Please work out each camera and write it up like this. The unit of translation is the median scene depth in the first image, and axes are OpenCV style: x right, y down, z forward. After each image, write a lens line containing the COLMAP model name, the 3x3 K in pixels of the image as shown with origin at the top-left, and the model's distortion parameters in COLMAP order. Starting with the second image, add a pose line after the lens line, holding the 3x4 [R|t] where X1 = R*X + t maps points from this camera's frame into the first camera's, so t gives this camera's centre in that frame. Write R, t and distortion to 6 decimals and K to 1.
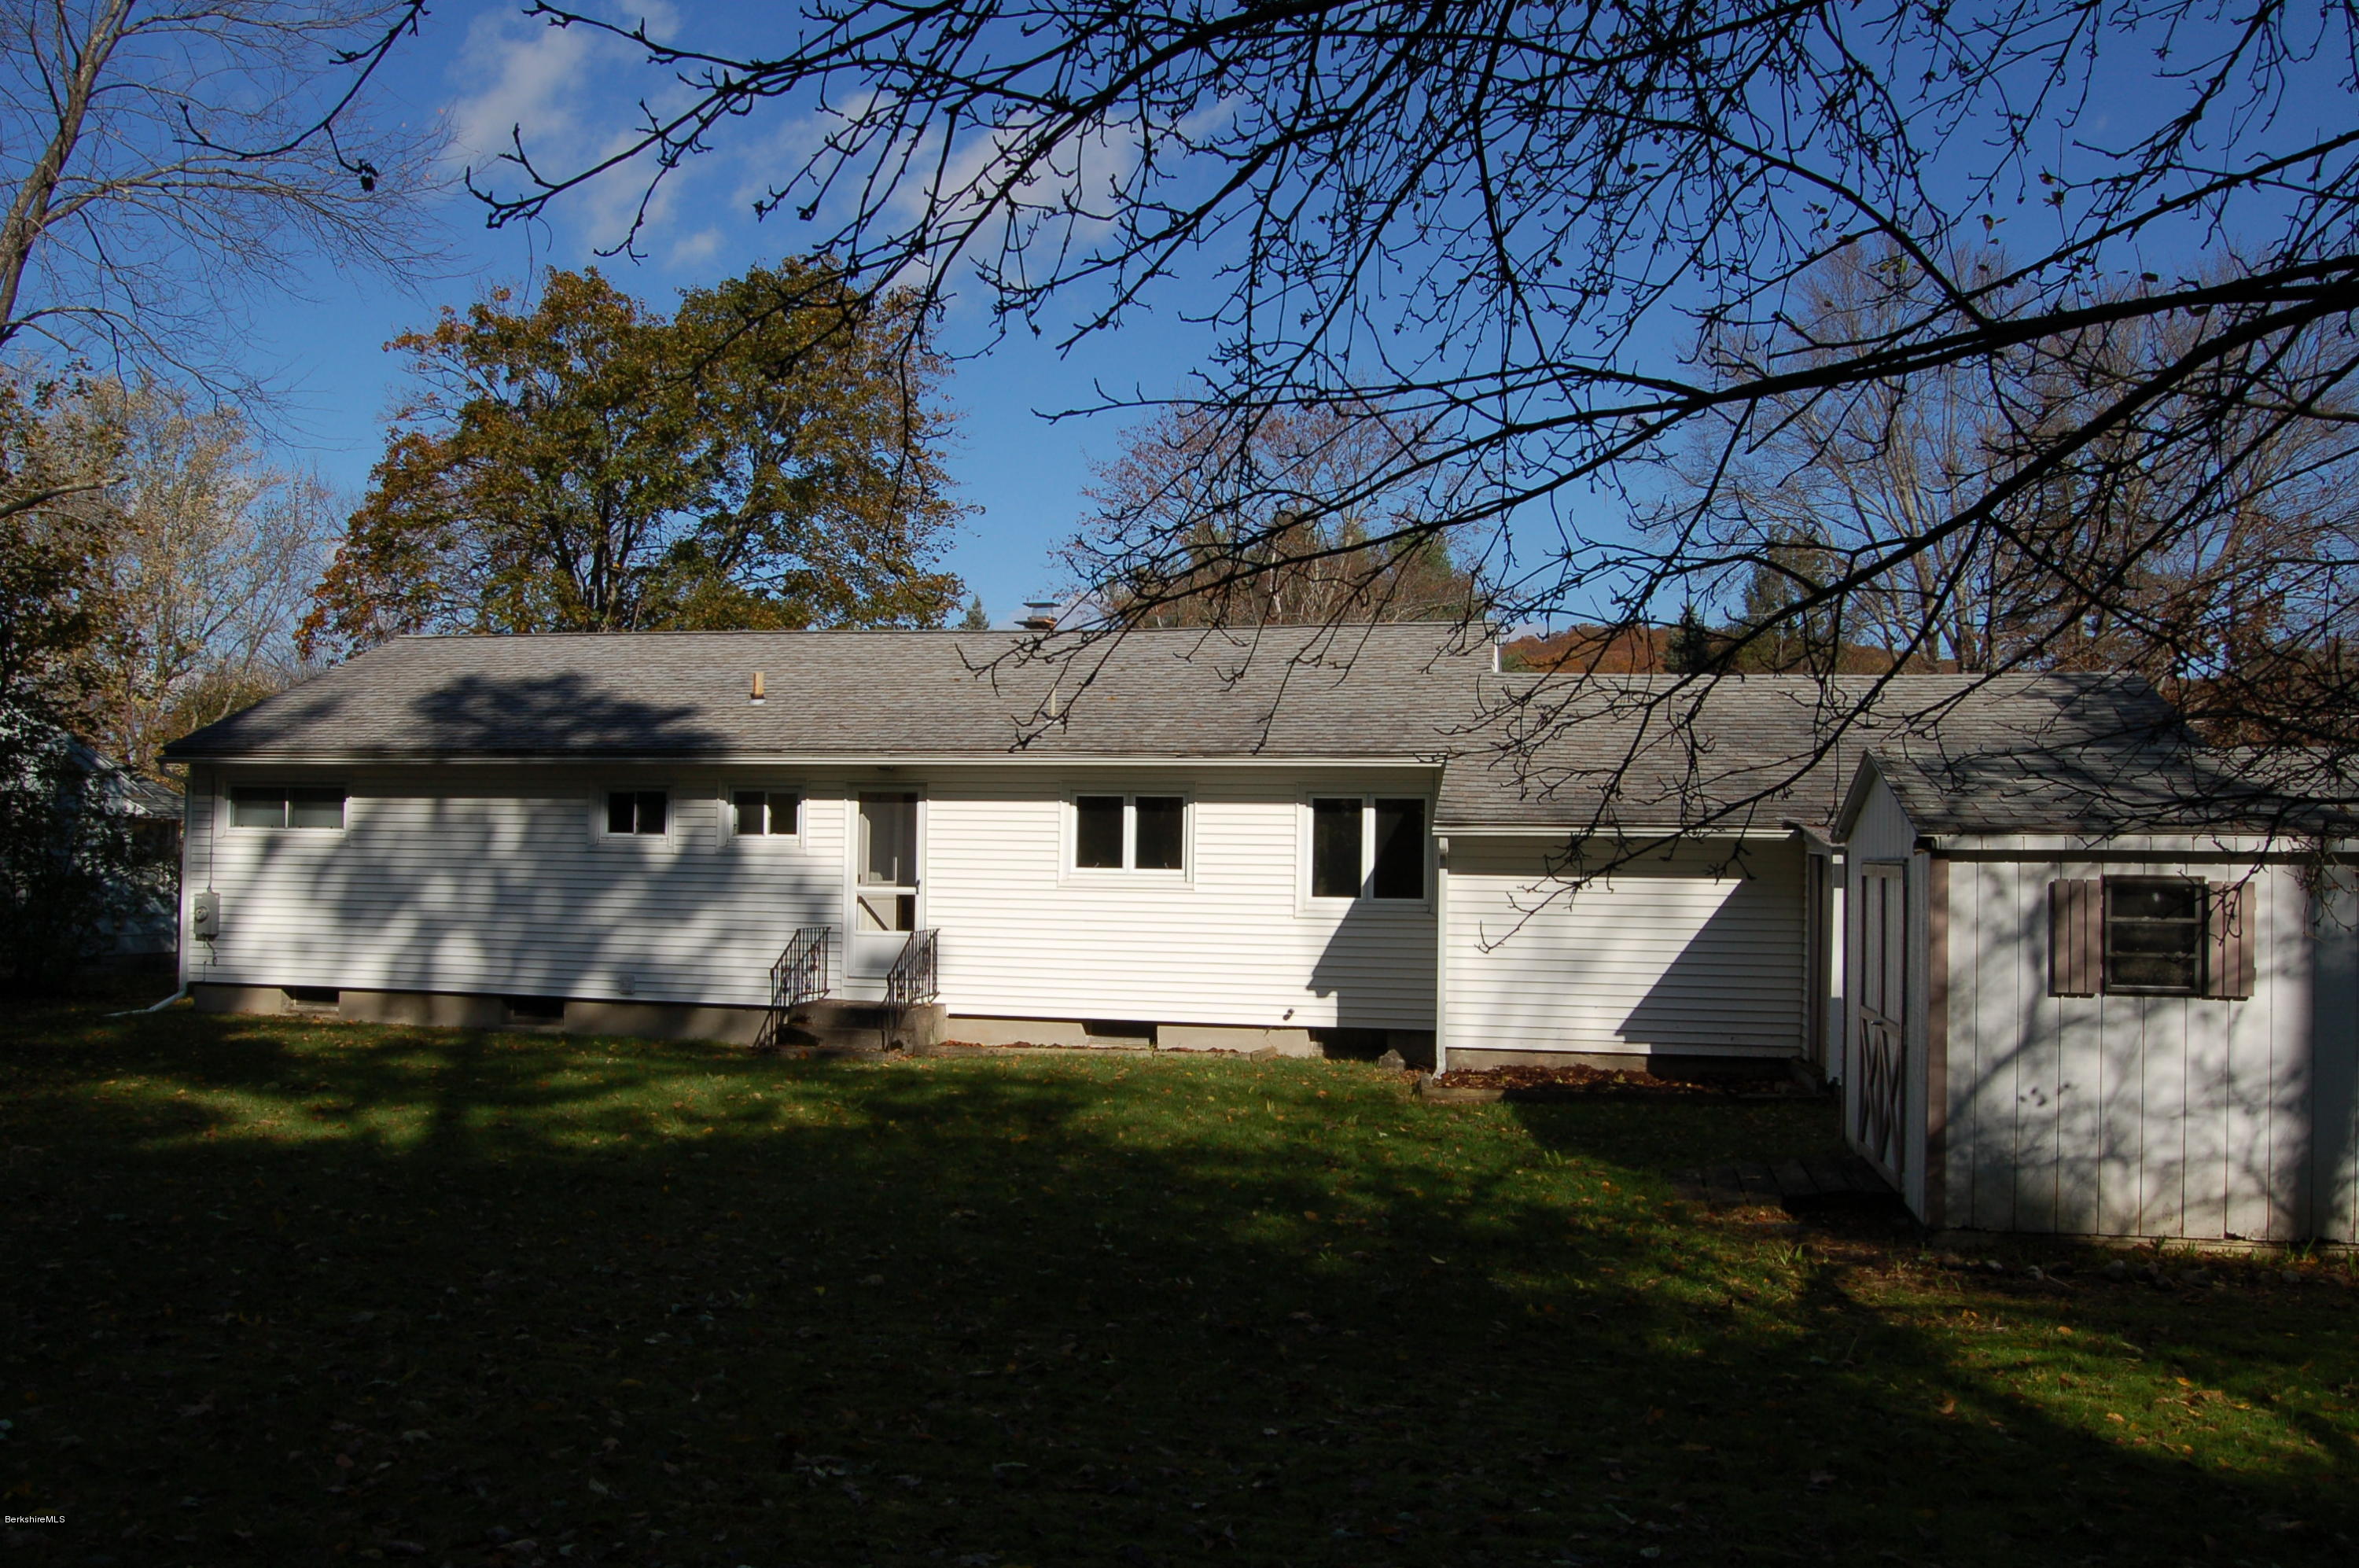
lens RADIAL K [[1827.4, 0, 1161.1], [0, 1827.4, 823.8], [0, 0, 1]] dist [-0.103167, 0.036322]
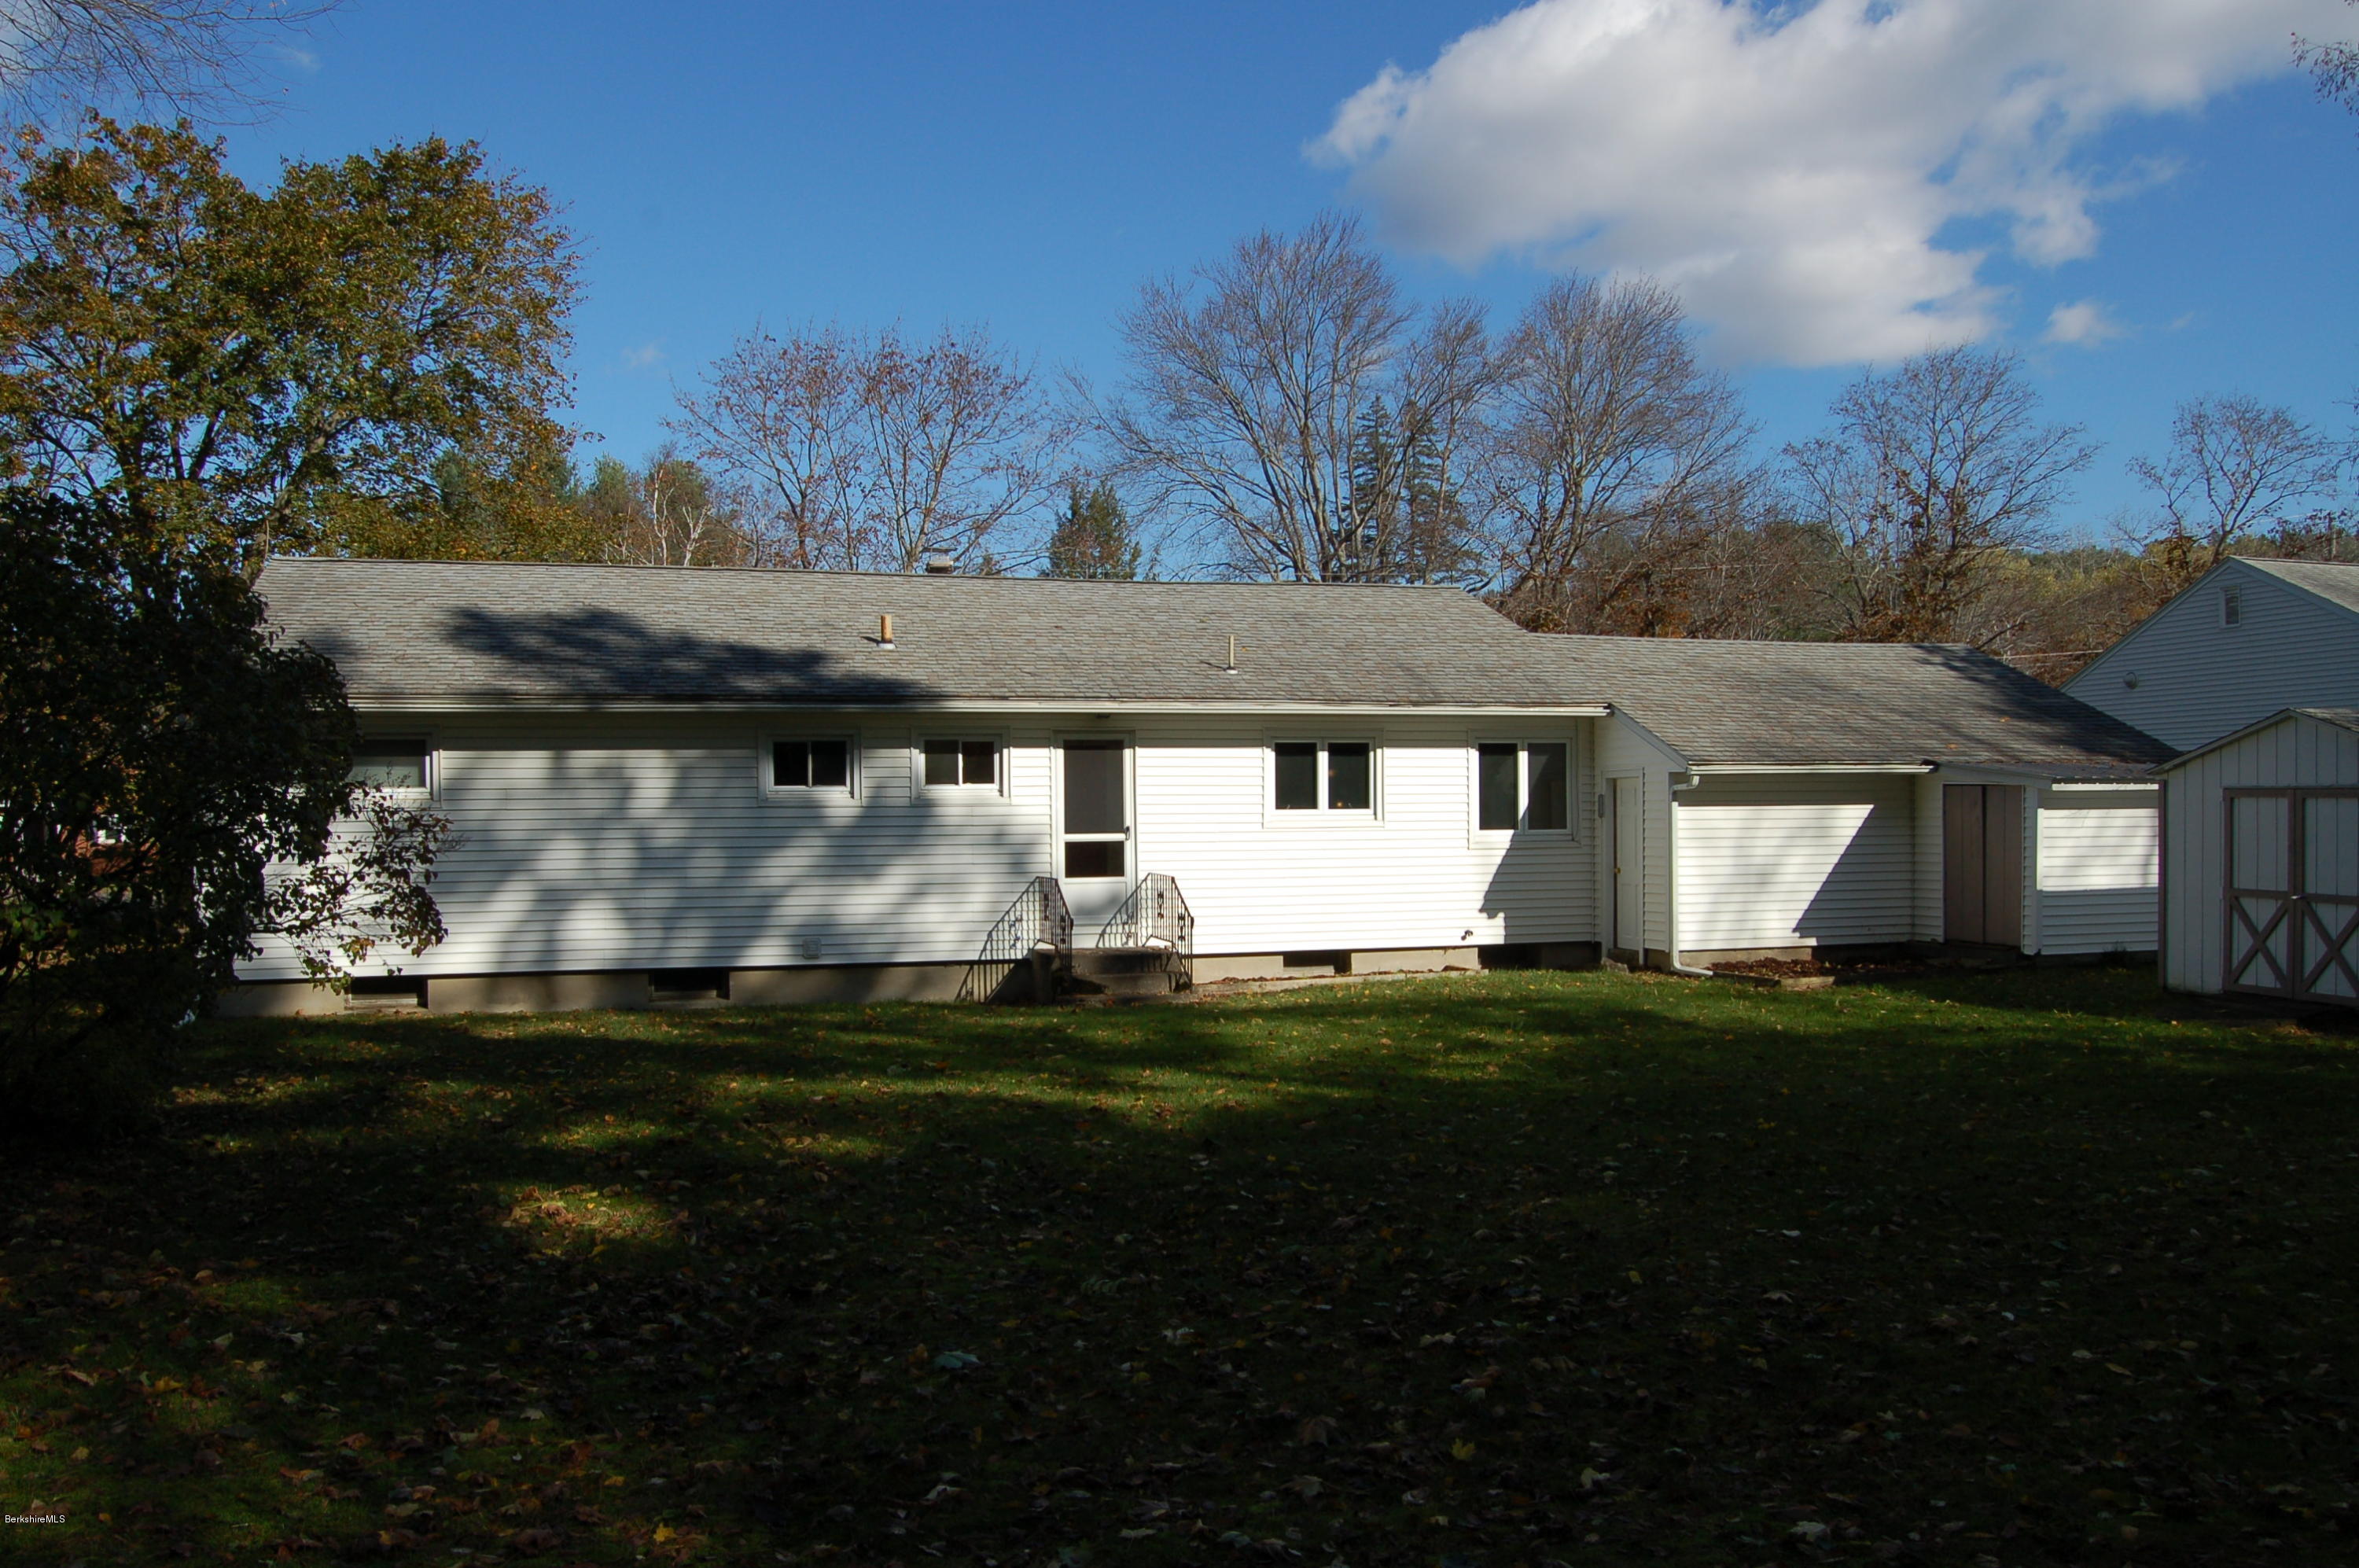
lens RADIAL K [[1827.4, 0, 1161.1], [0, 1827.4, 823.8], [0, 0, 1]] dist [-0.103167, 0.036322]
pose [[0.882728, -0.028044, 0.469047, -0.602135], [0.013091, 0.999298, 0.035110, -0.006004], [-0.469702, -0.024853, 0.882475, 0.095034]]
